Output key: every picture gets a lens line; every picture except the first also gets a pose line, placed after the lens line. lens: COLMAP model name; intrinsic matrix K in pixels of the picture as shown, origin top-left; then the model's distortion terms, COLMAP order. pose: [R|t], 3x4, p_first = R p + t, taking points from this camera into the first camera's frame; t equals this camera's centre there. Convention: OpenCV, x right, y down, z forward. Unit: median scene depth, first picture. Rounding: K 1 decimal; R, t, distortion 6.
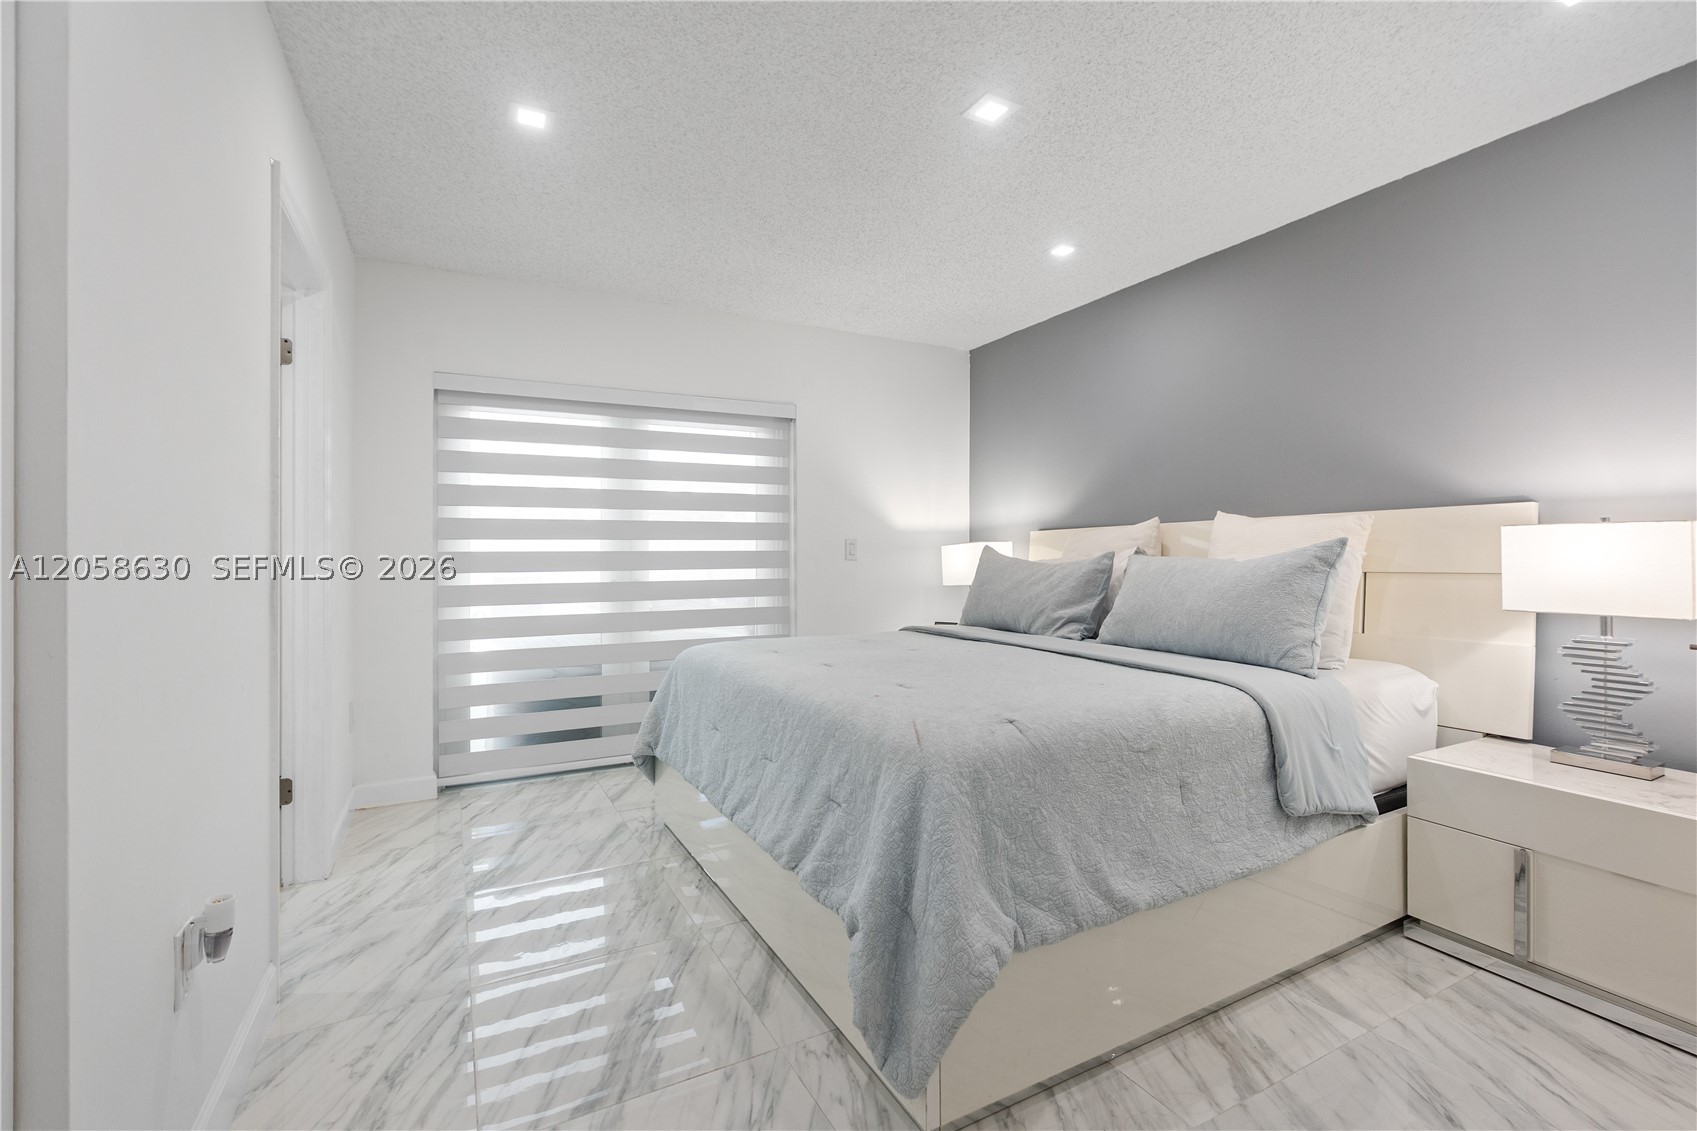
lens RADIAL K [[754.4, 0, 846.8], [0, 754.4, 556.6], [0, 0, 1]] dist [-0.008976, 0.004189]
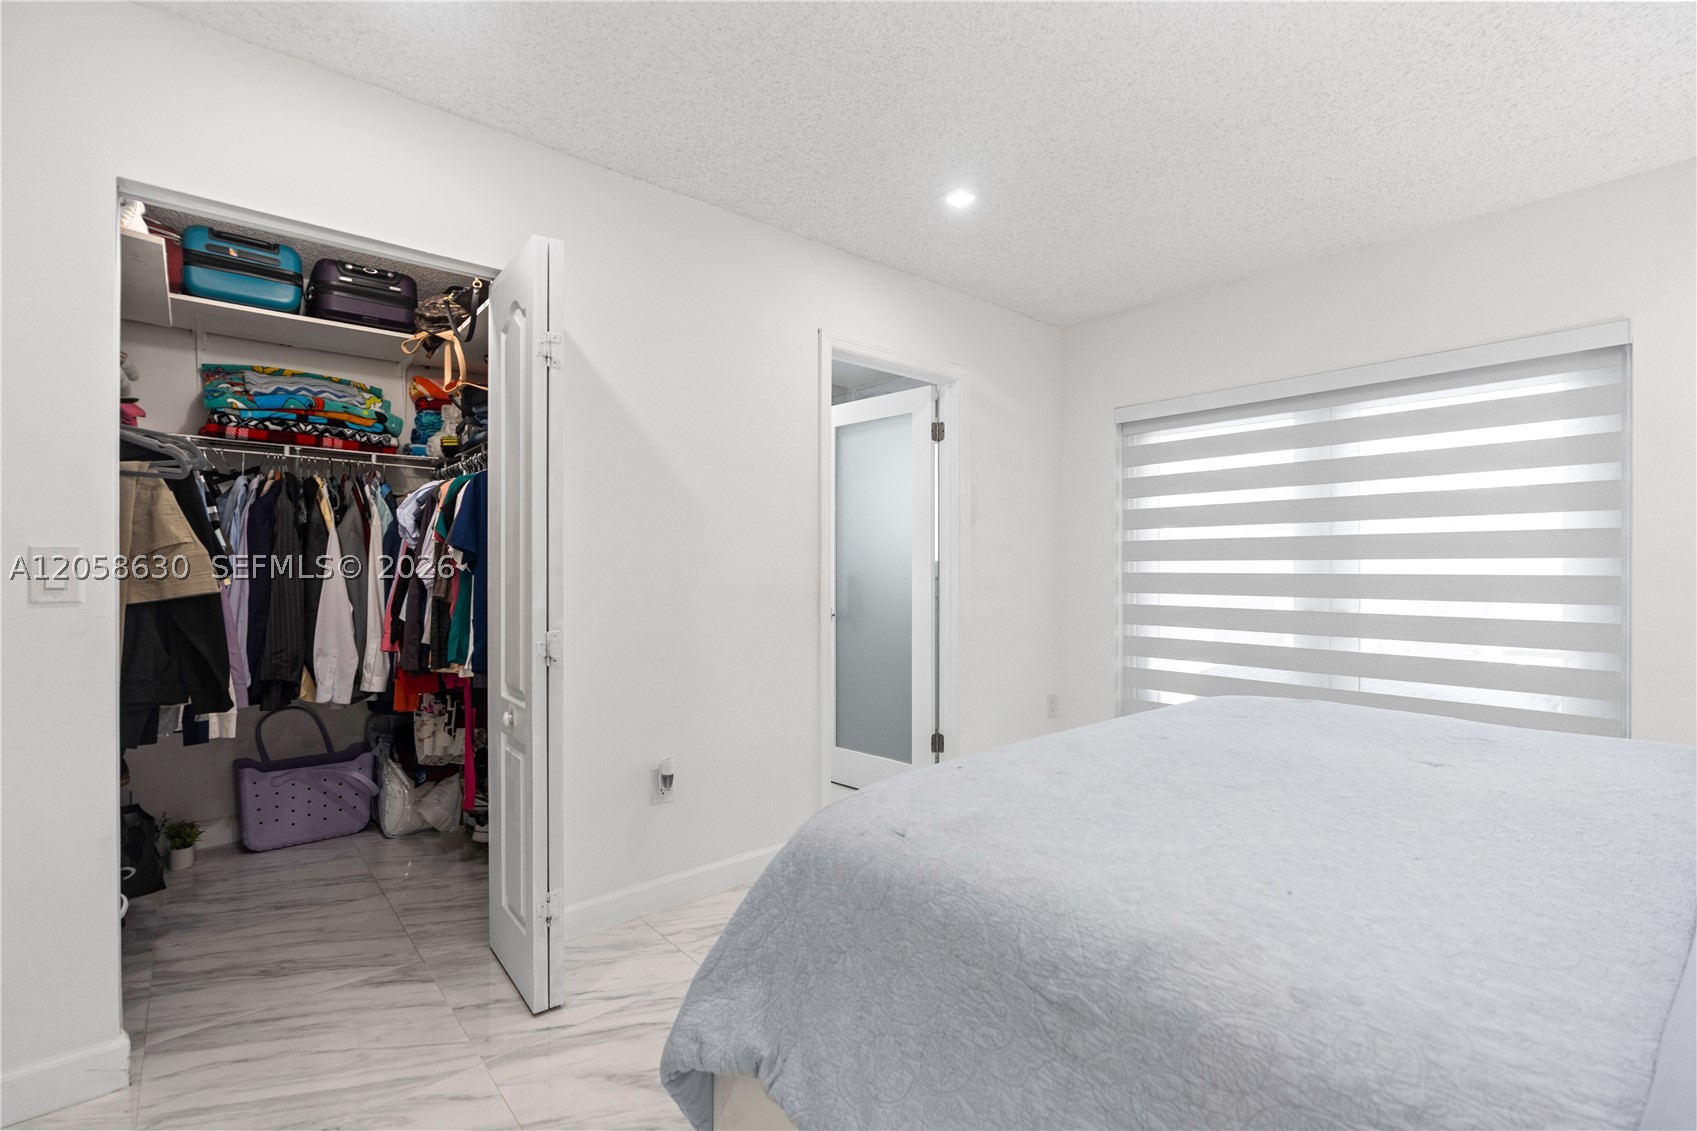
lens RADIAL K [[754.4, 0, 849.5], [0, 754.4, 564.8], [0, 0, 1]] dist [-0.008976, 0.004189]
pose [[0.234783, 0.004407, -0.972038, 0.400732], [-0.006008, 0.999977, 0.003083, -0.017652], [0.972029, 0.005116, 0.234804, 0.347965]]
